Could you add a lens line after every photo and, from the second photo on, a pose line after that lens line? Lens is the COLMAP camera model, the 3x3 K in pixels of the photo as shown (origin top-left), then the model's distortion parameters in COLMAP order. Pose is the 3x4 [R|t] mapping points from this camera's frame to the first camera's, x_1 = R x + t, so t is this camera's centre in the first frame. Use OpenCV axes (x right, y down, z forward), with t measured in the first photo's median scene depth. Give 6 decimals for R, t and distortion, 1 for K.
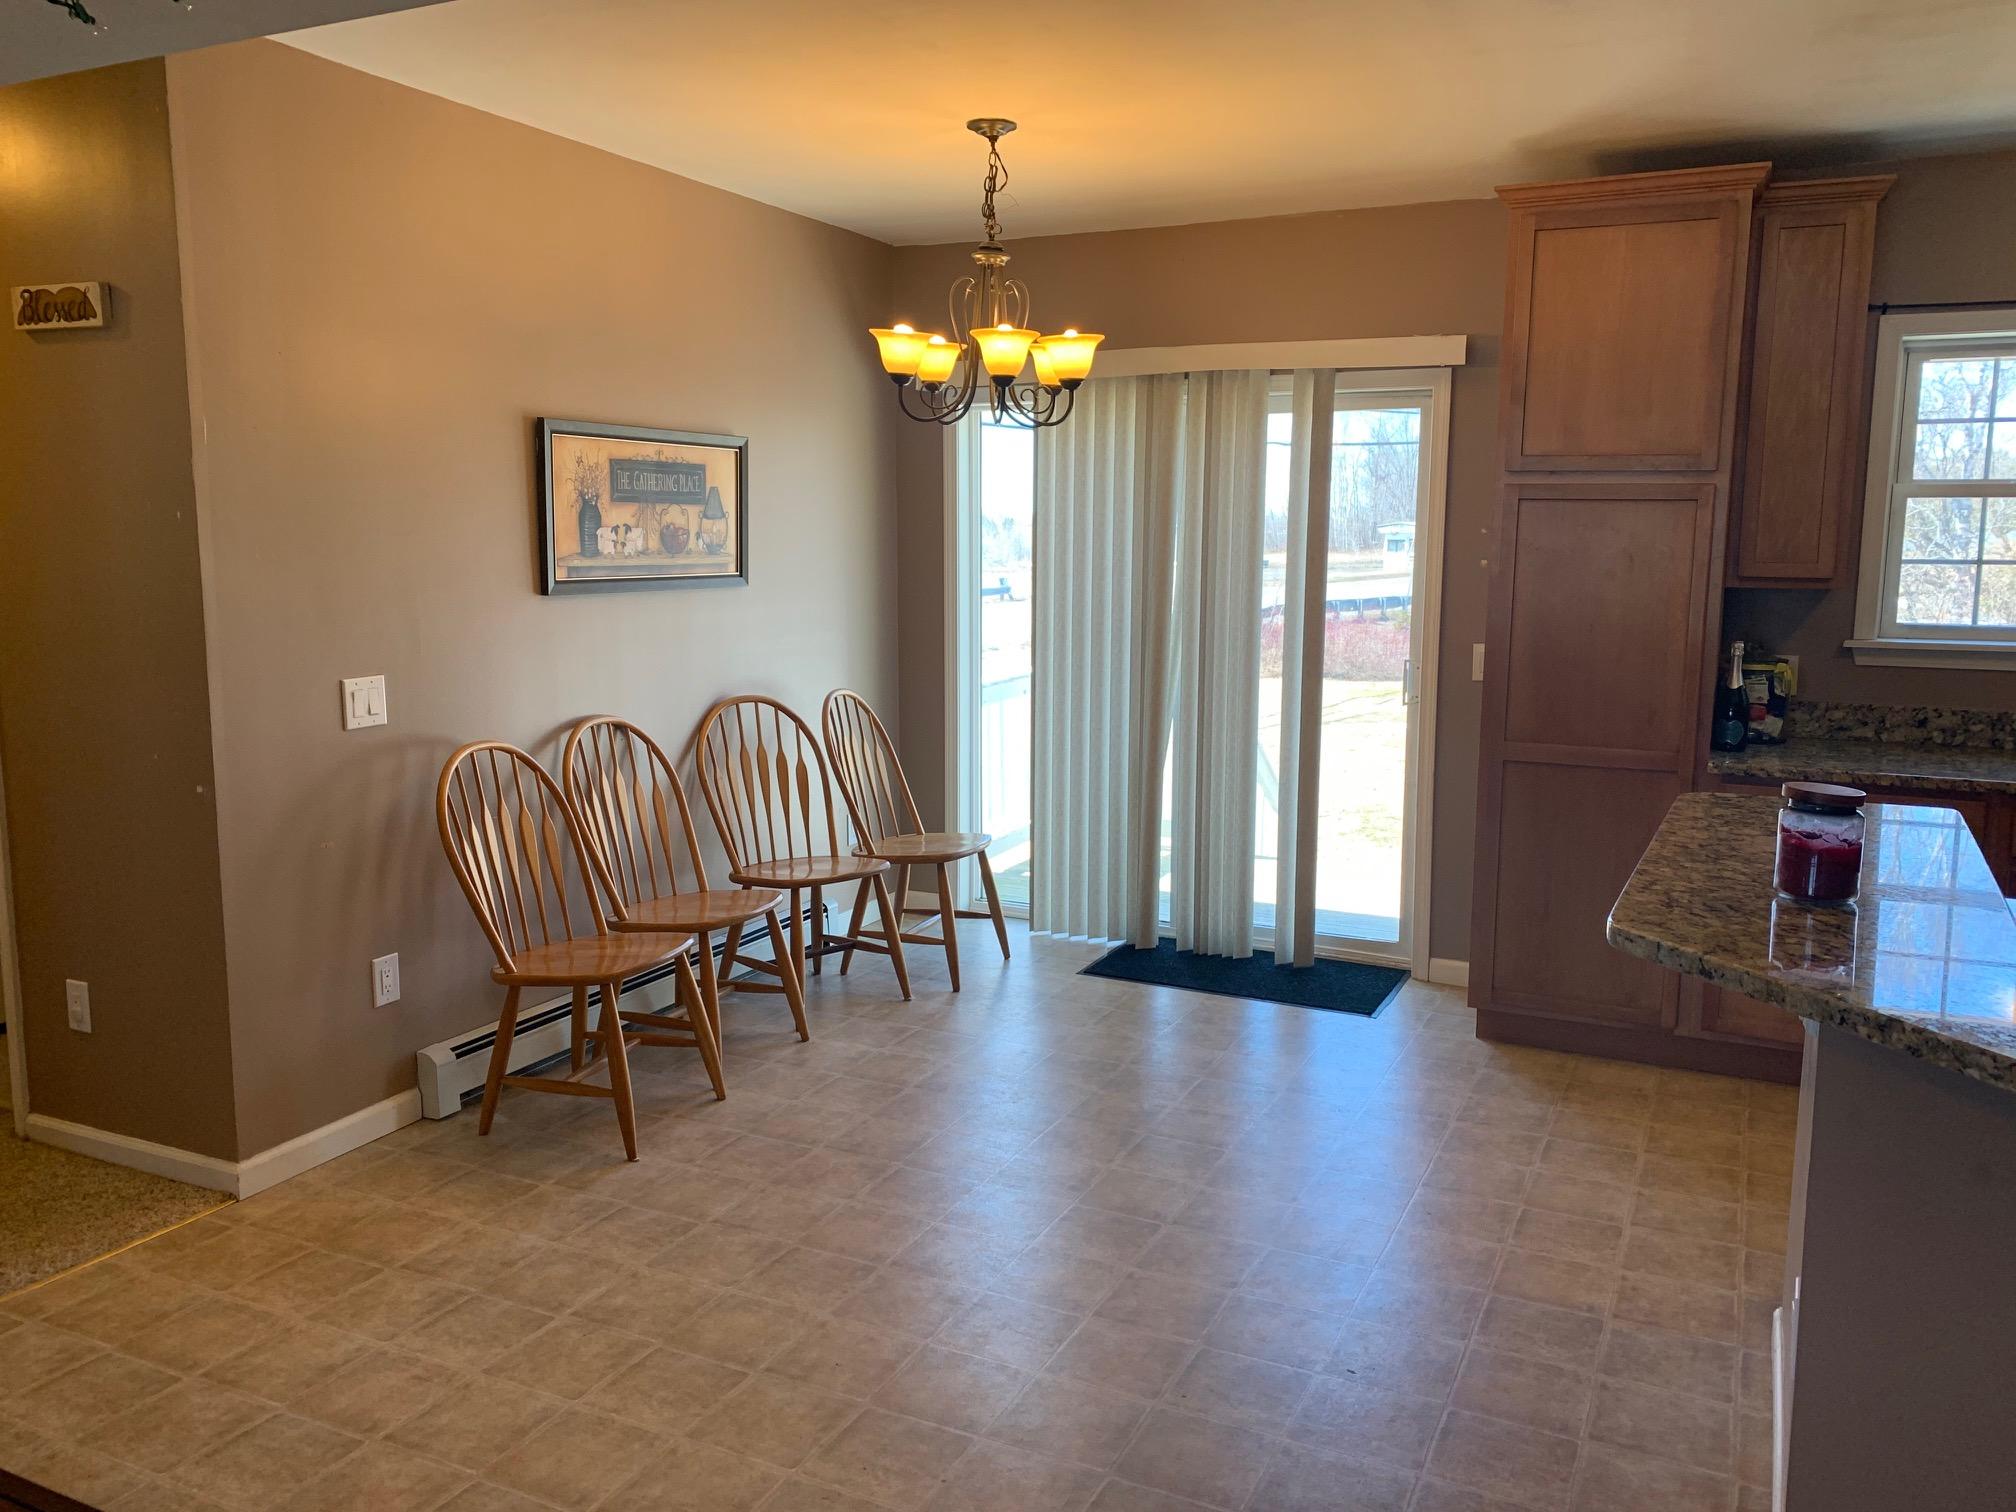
lens RADIAL K [[1539.1, 0, 1001.4], [0, 1539.1, 751.9], [0, 0, 1]] dist [0.009813, -0.013692]
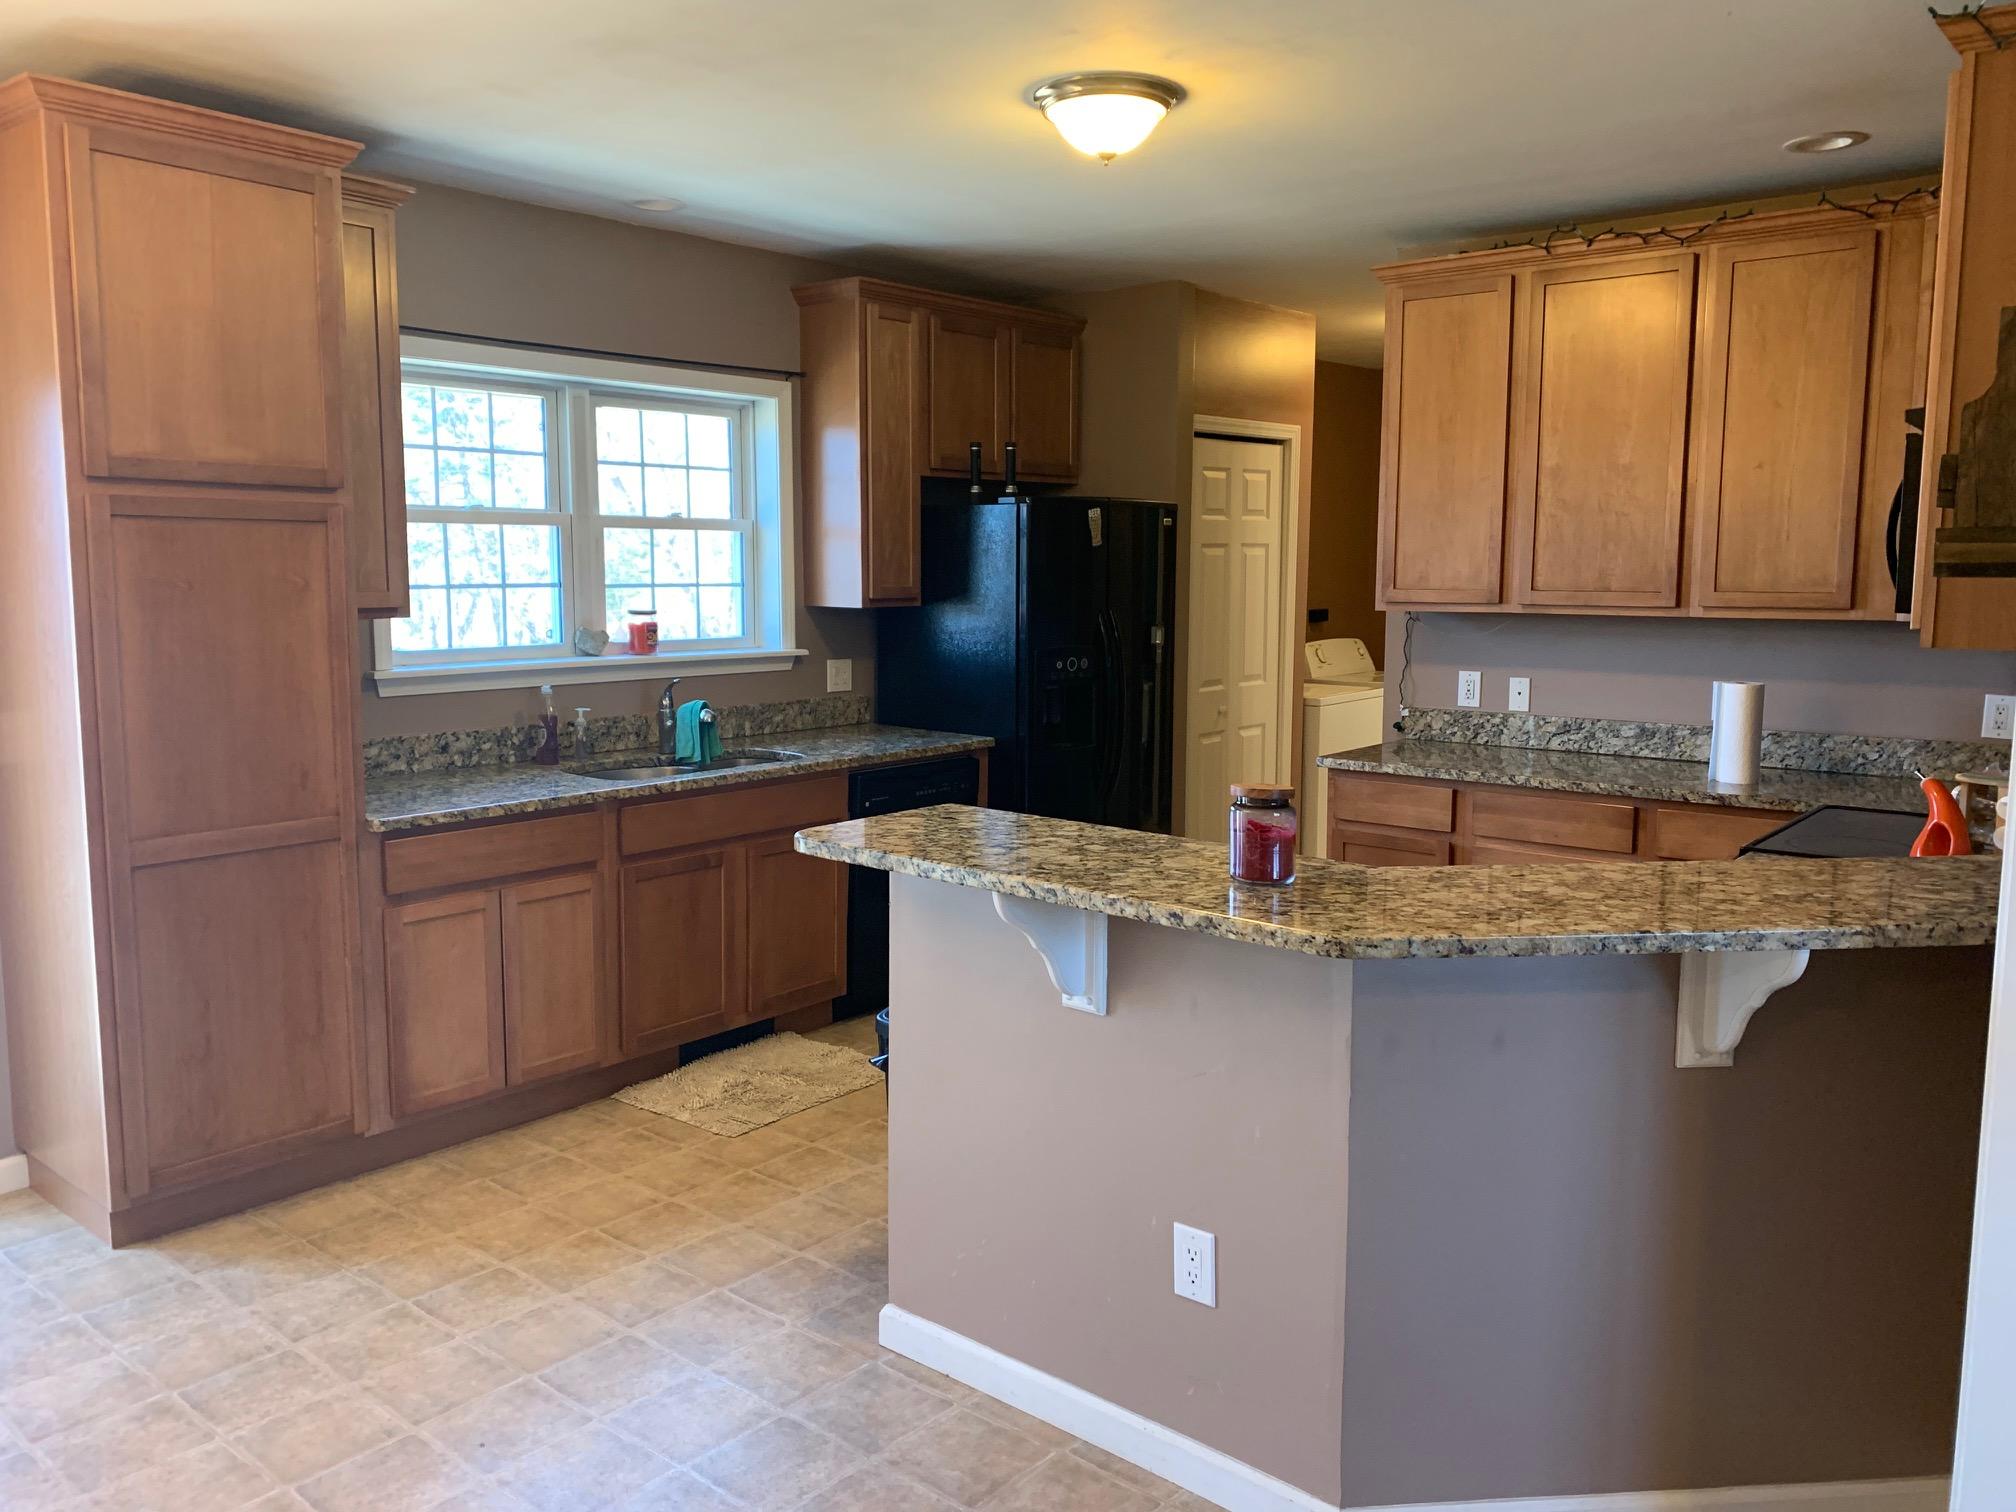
lens RADIAL K [[1539.1, 0, 1003.1], [0, 1539.1, 758.1], [0, 0, 1]] dist [0.009813, -0.013692]
pose [[0.237456, -0.128710, 0.962834, -0.282141], [0.135943, 0.985832, 0.098258, -0.062445], [-0.961839, 0.107559, 0.251589, 0.408546]]
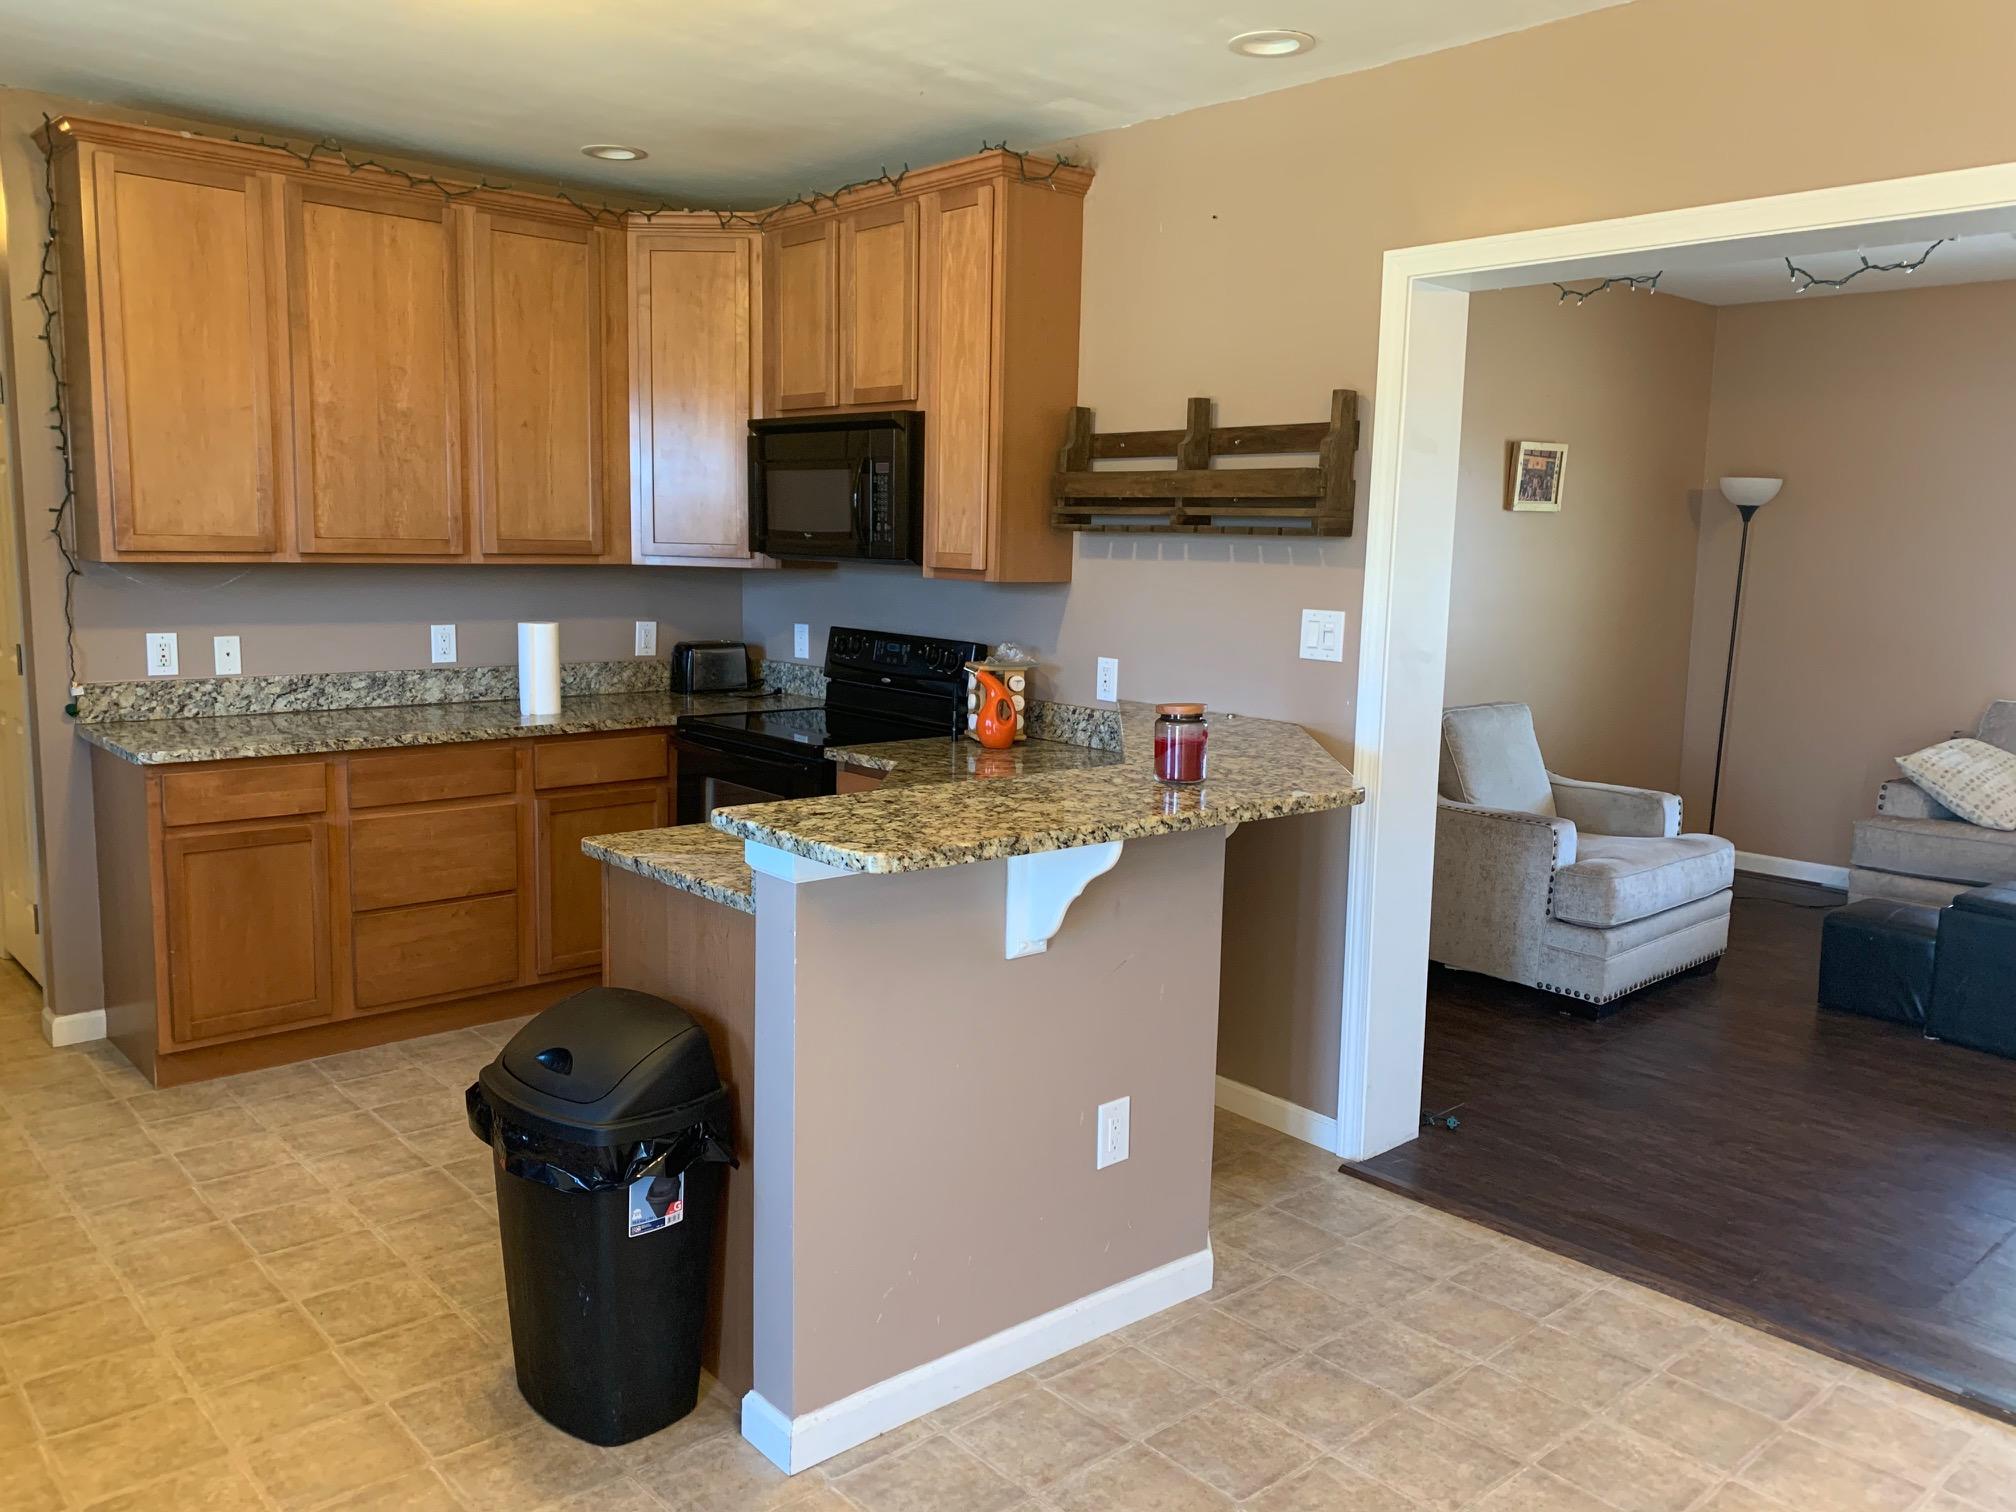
lens RADIAL K [[1539.1, 0, 1007.3], [0, 1539.1, 752.2], [0, 0, 1]] dist [0.009813, -0.013692]
pose [[-0.929587, -0.078411, 0.360165, 0.079236], [0.023016, 0.962858, 0.269027, -0.144475], [-0.367883, 0.258373, -0.893256, 1.062094]]
